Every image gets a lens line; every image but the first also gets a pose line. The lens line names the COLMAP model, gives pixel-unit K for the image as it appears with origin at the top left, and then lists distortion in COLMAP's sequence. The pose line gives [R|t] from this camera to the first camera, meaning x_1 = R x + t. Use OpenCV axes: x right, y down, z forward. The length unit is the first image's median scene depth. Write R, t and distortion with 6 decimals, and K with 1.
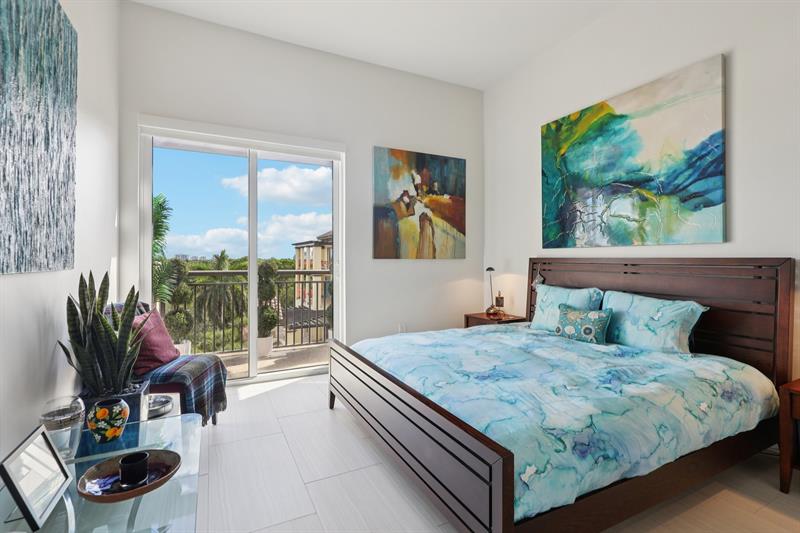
lens RADIAL K [[367.9, 0, 400.0], [0, 367.9, 266.5], [0, 0, 1]] dist [-0.000646, 0.000224]
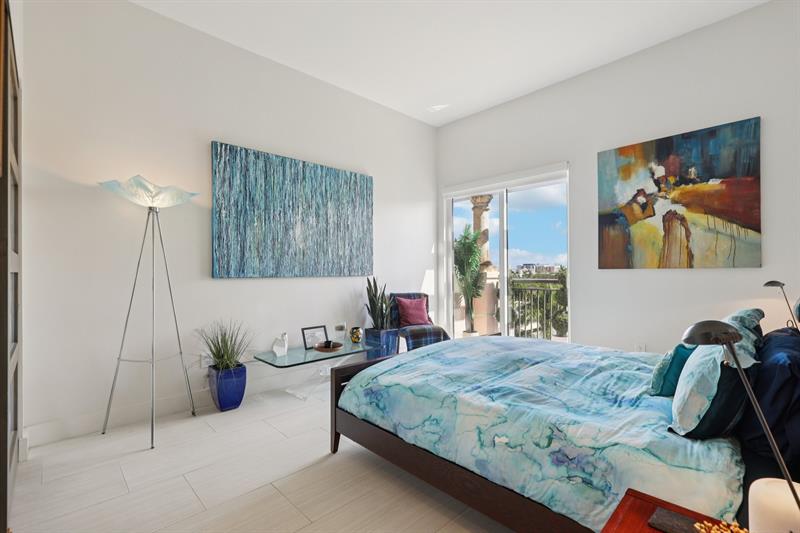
lens RADIAL K [[367.9, 0, 400.0], [0, 367.9, 266.5], [0, 0, 1]] dist [-0.000646, 0.000224]
pose [[0.296520, -0.012736, -0.954942, 0.657320], [-0.009901, 0.999816, -0.016409, -0.006358], [0.954975, 0.014320, 0.296339, 0.207548]]
